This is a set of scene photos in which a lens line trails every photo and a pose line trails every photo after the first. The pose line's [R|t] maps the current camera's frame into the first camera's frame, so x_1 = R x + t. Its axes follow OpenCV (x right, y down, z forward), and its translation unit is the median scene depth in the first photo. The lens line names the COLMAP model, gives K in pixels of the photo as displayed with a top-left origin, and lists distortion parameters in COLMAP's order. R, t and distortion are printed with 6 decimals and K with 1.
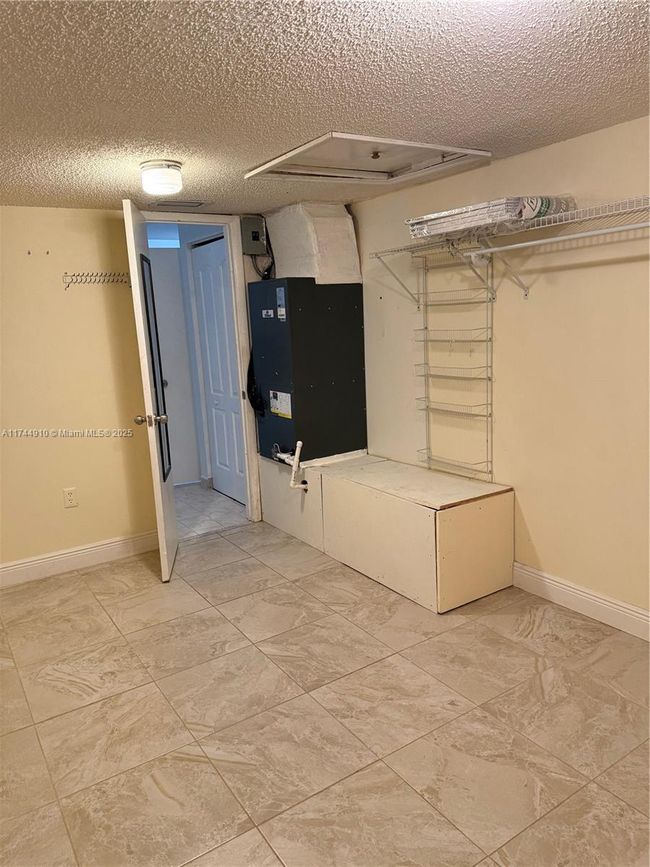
lens RADIAL K [[621.5, 0, 325.0], [0, 621.5, 433.5], [0, 0, 1]] dist [0.051421, -0.061481]
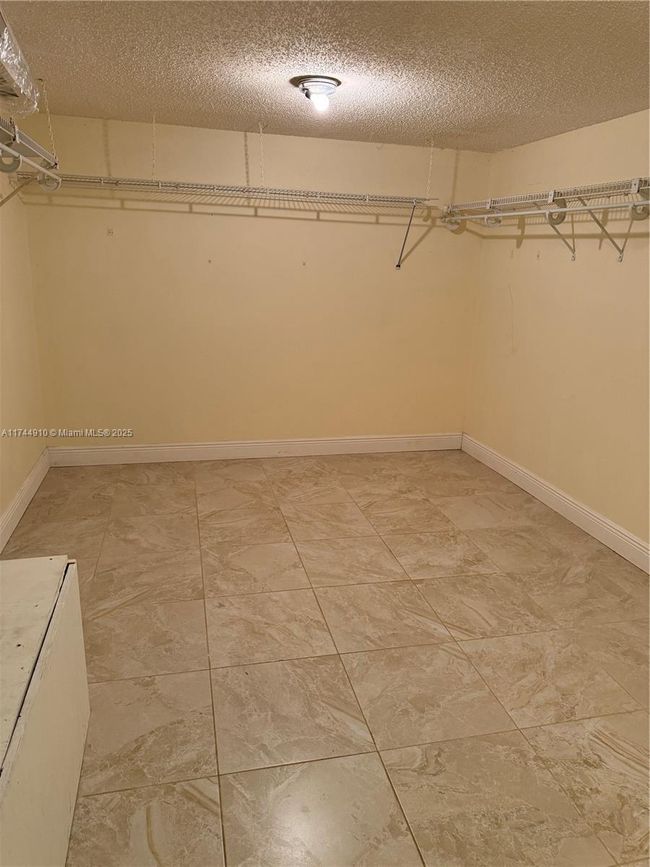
lens RADIAL K [[621.5, 0, 325.0], [0, 621.5, 433.5], [0, 0, 1]] dist [0.051421, -0.061481]
pose [[-0.939556, -0.074784, 0.334129, -0.311404], [0.077021, 0.904684, 0.419064, -0.286938], [-0.333621, 0.419469, -0.844241, 1.743826]]
